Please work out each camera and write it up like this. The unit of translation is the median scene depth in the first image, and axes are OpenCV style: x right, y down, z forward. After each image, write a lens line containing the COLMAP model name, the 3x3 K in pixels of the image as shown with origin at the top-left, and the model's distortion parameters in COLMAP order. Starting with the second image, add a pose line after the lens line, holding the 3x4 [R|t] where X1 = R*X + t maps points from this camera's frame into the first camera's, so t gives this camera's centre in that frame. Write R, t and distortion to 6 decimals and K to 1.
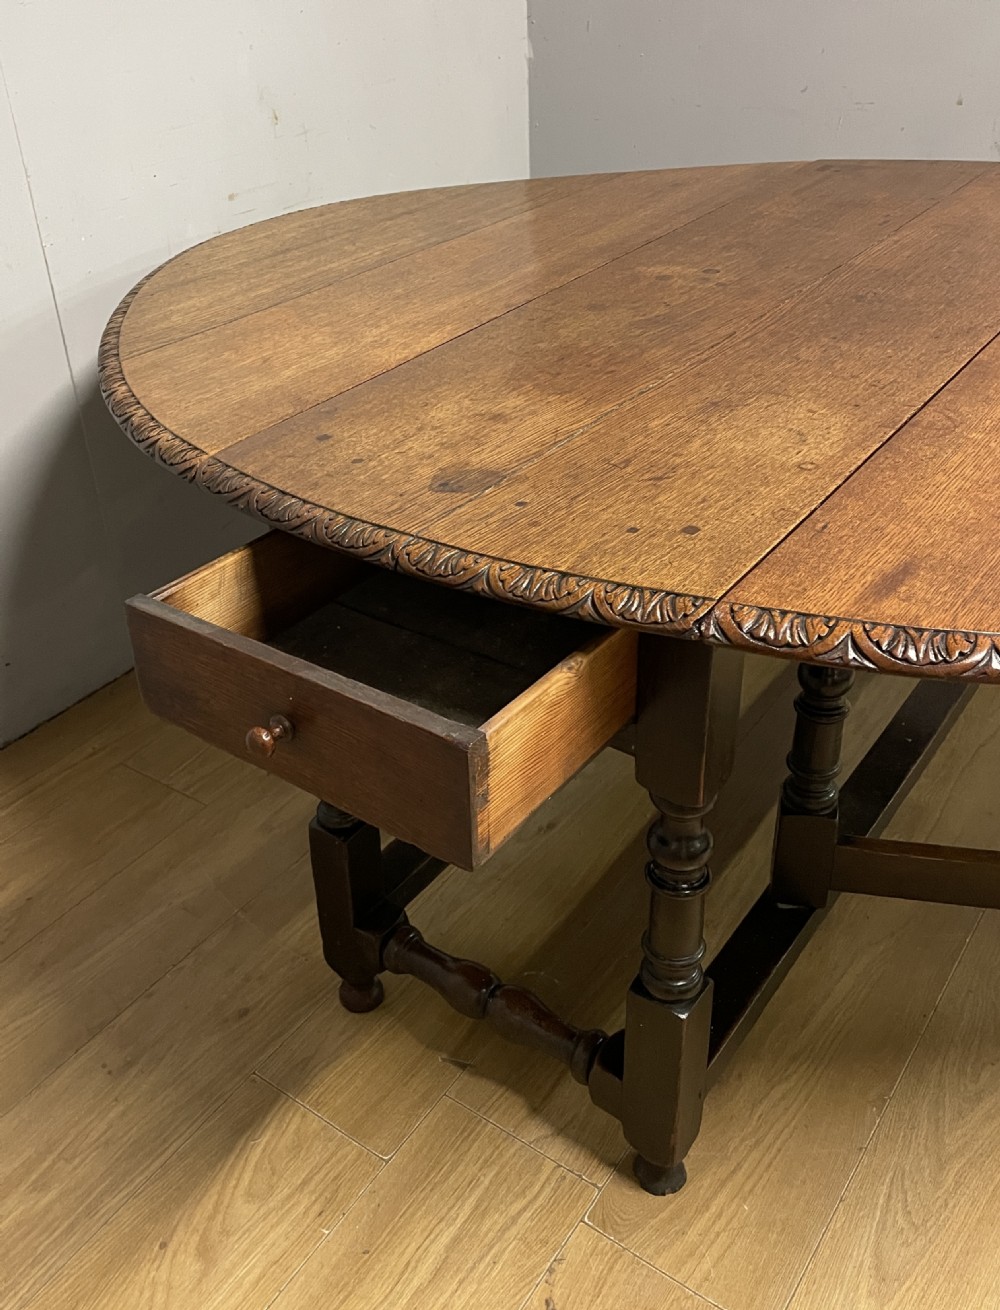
lens RADIAL K [[1225.6, 0, 370.9], [0, 1225.6, 611.8], [0, 0, 1]] dist [0.044424, 0.000000]
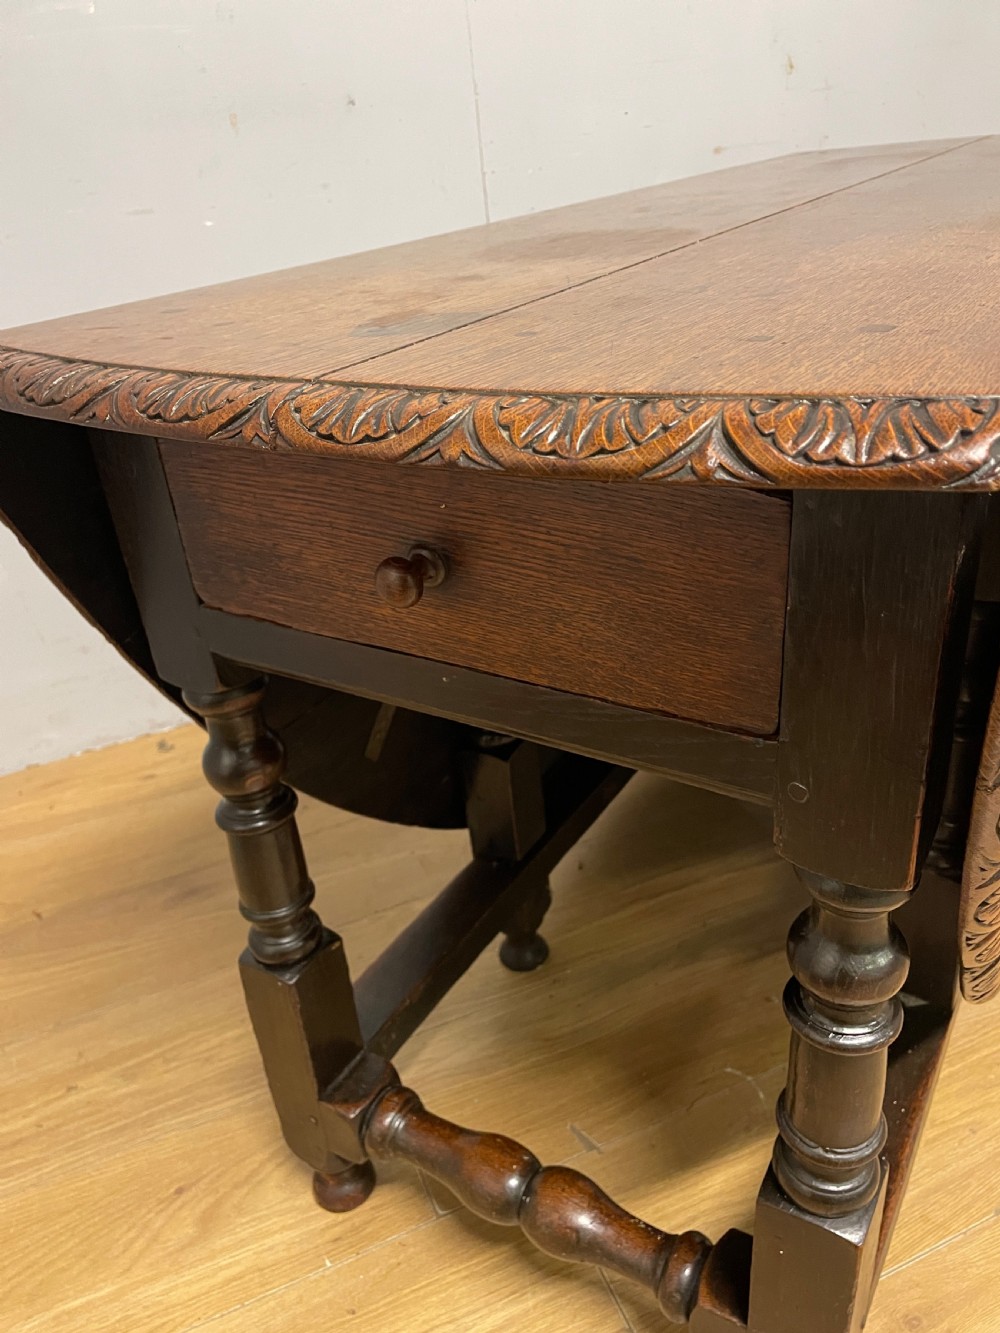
lens RADIAL K [[1011.4, 0, 507.3], [0, 1011.4, 676.3], [0, 0, 1]] dist [0.081441, -0.101995]
pose [[0.989297, -0.070928, 0.127515, 0.040722], [0.075961, 0.996495, -0.035049, 0.056610], [-0.124582, 0.044361, 0.991217, 0.474779]]
